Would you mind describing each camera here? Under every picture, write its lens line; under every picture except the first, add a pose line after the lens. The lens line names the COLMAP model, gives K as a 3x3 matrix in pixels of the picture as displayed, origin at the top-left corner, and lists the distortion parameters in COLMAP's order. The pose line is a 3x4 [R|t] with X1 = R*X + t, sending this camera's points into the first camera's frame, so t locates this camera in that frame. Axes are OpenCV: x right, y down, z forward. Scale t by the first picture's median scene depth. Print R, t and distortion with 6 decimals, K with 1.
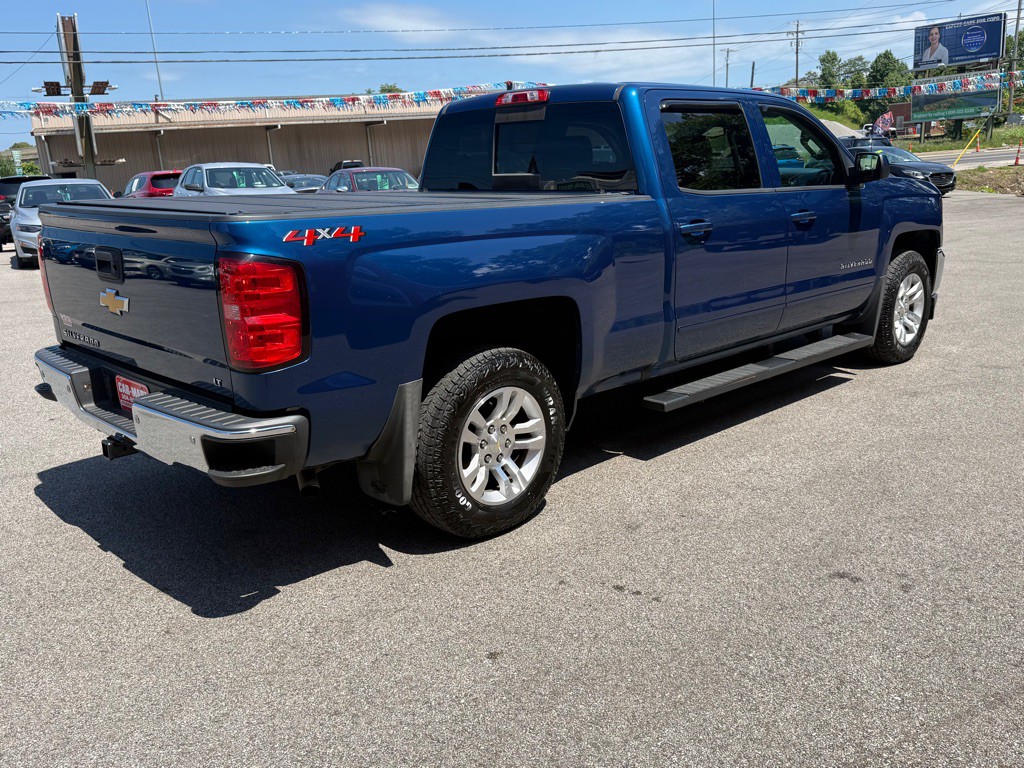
lens RADIAL K [[872.2, 0, 512.0], [0, 872.2, 384.0], [0, 0, 1]] dist [0.011949, -0.004392]
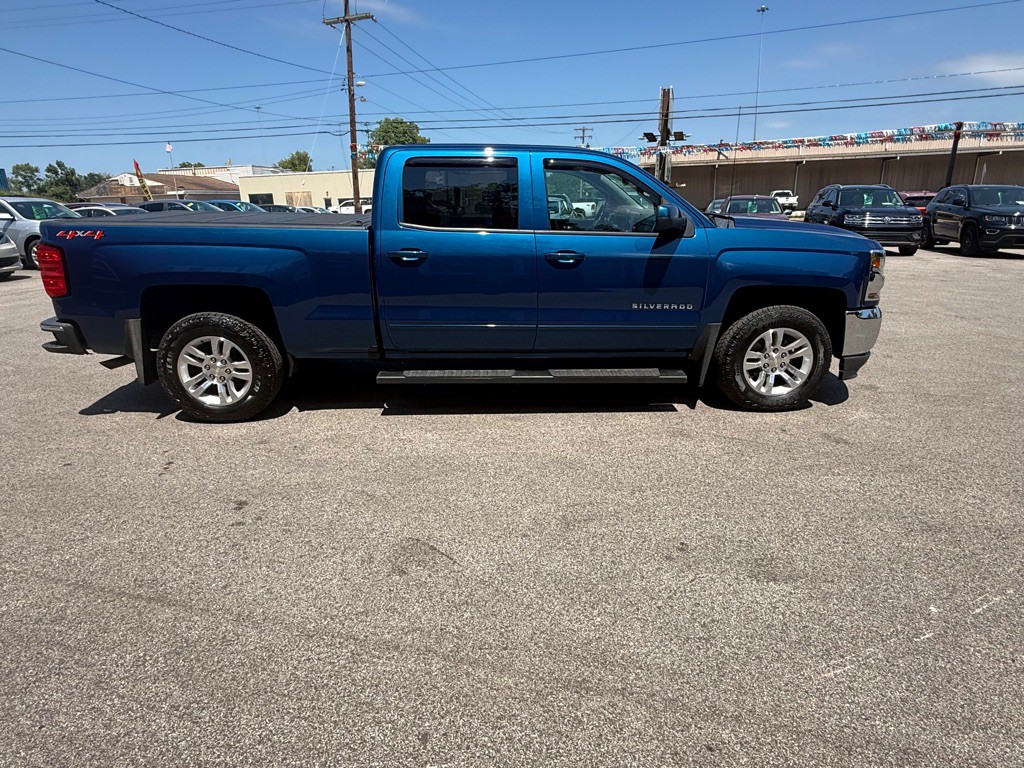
lens RADIAL K [[620.0, 0, 513.0], [0, 620.0, 368.5], [0, 0, 1]] dist [0.005640, 0.001061]
pose [[0.751243, 0.210510, -0.625555, 0.690184], [-0.187925, 0.976766, 0.103015, -0.096978], [0.632707, 0.040168, 0.773349, 0.262582]]
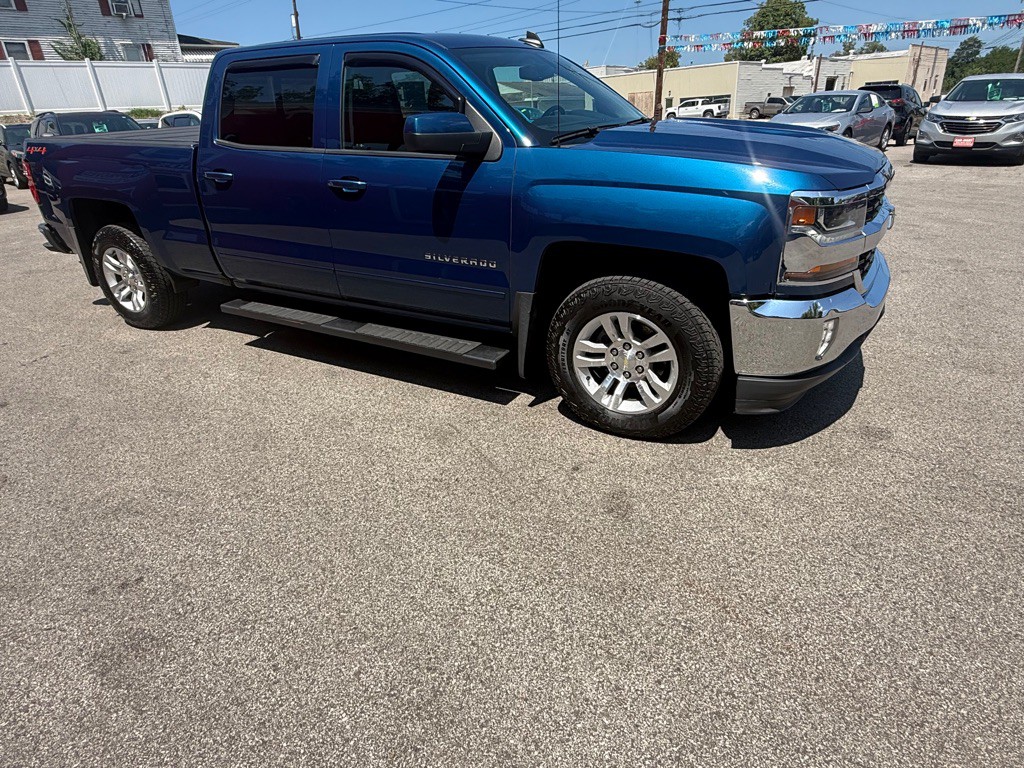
lens RADIAL K [[620.0, 0, 513.0], [0, 620.0, 368.5], [0, 0, 1]] dist [0.005640, 0.001061]
pose [[0.281451, 0.401264, -0.871650, 0.853305], [-0.210695, 0.912044, 0.351827, -0.232656], [0.936159, 0.084631, 0.341240, 0.788985]]
